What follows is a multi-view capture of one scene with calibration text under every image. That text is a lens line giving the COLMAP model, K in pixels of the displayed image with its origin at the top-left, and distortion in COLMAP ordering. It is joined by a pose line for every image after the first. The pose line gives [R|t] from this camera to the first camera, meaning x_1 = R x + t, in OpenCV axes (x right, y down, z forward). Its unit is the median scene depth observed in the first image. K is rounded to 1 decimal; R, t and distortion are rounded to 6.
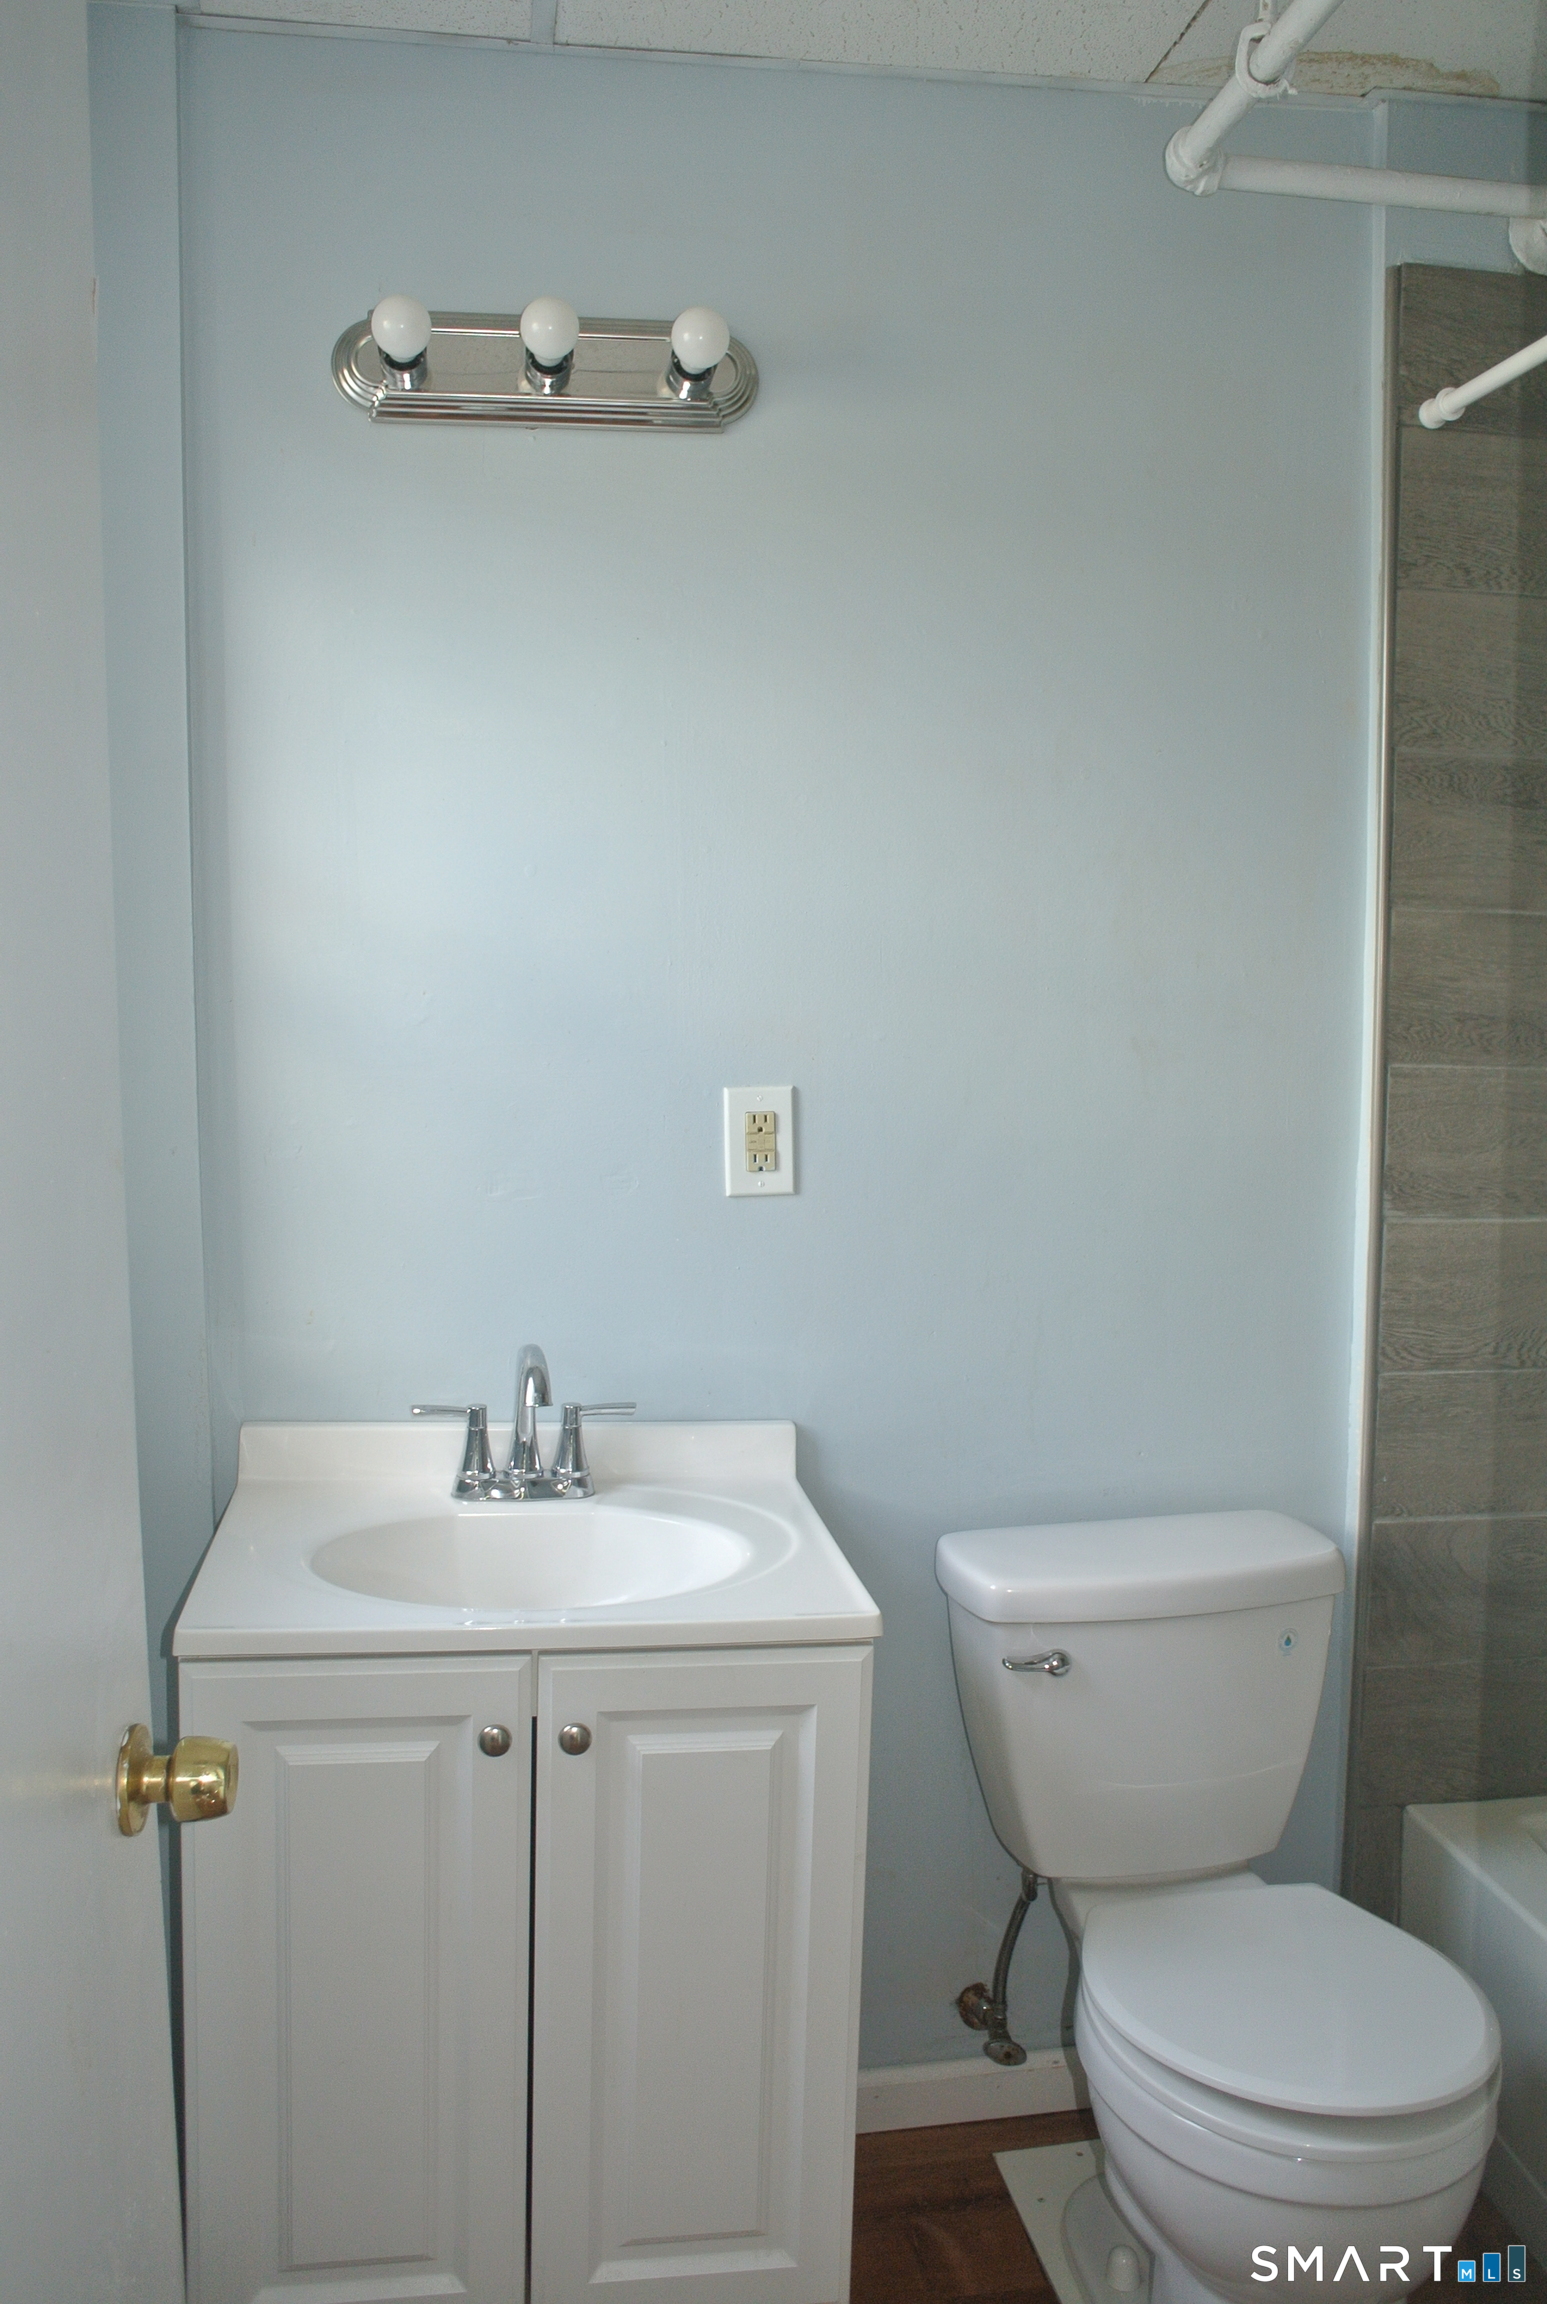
lens RADIAL K [[1829.5, 0, 772.6], [0, 1829.5, 1153.1], [0, 0, 1]] dist [-0.084403, 0.061082]
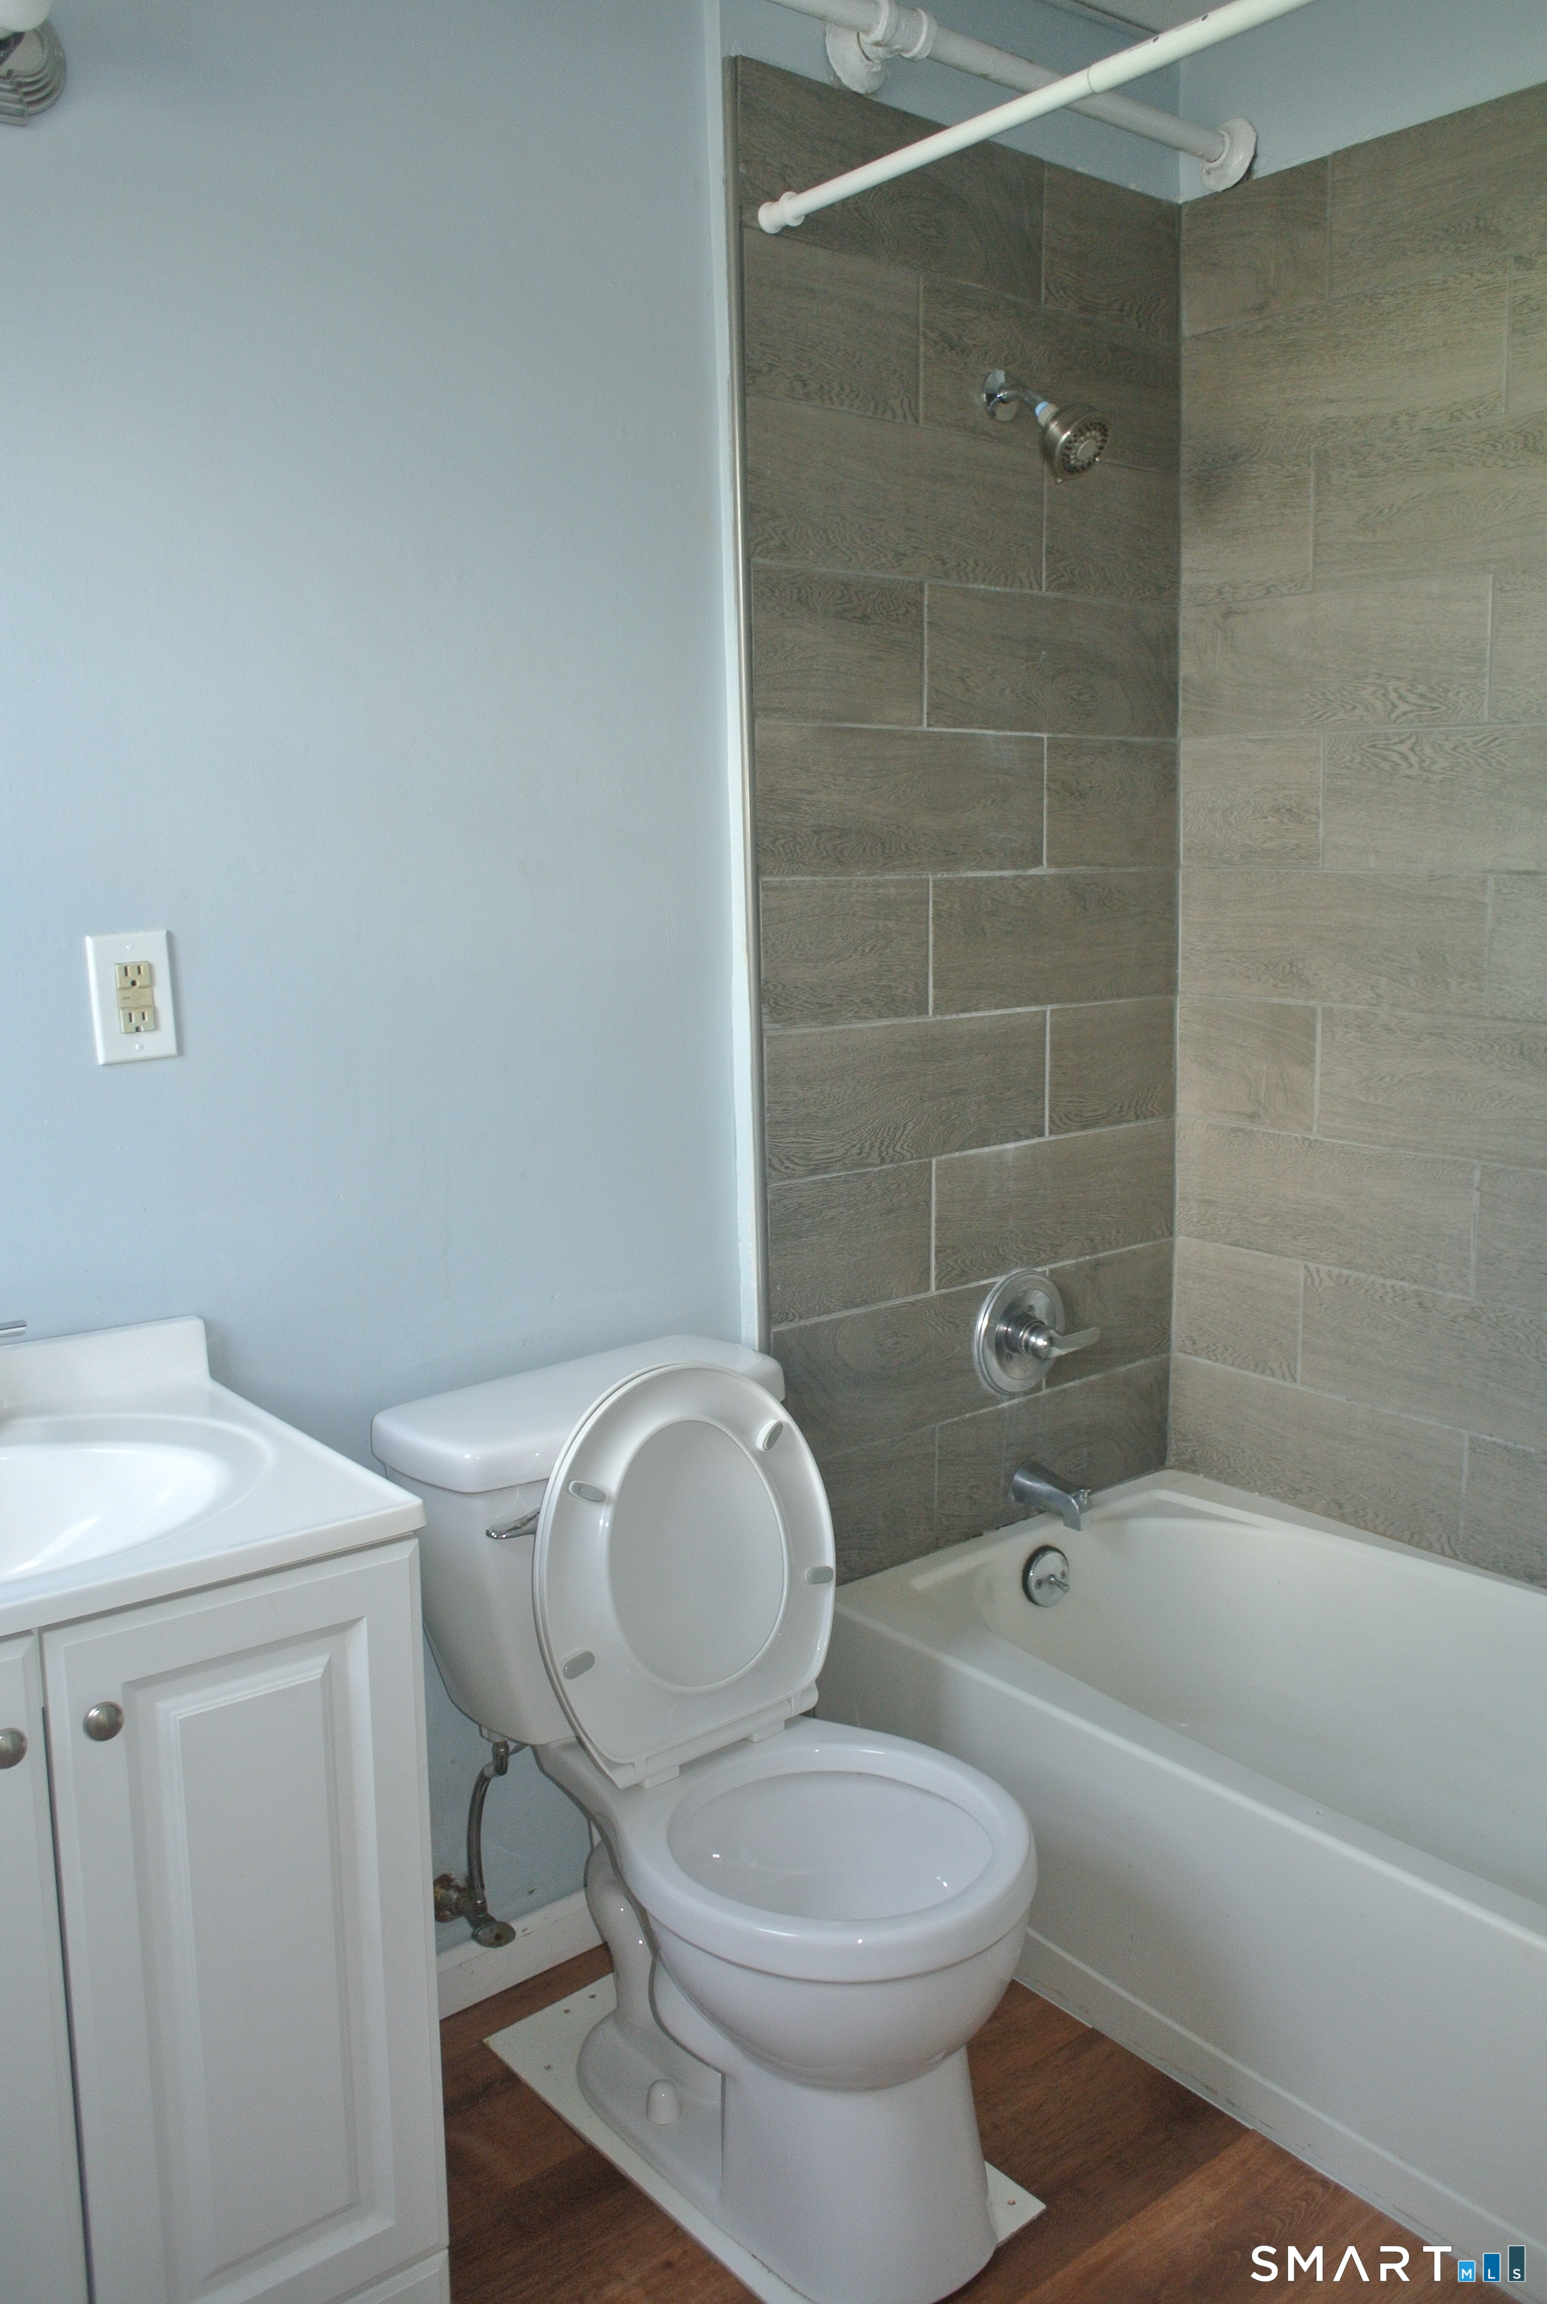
lens RADIAL K [[1829.5, 0, 776.4], [0, 1829.5, 1152.0], [0, 0, 1]] dist [-0.084403, 0.061082]
pose [[0.861122, -0.109822, 0.496396, -0.175479], [0.074056, 0.993072, 0.091237, 0.010330], [-0.502977, -0.041805, 0.863288, 0.116532]]
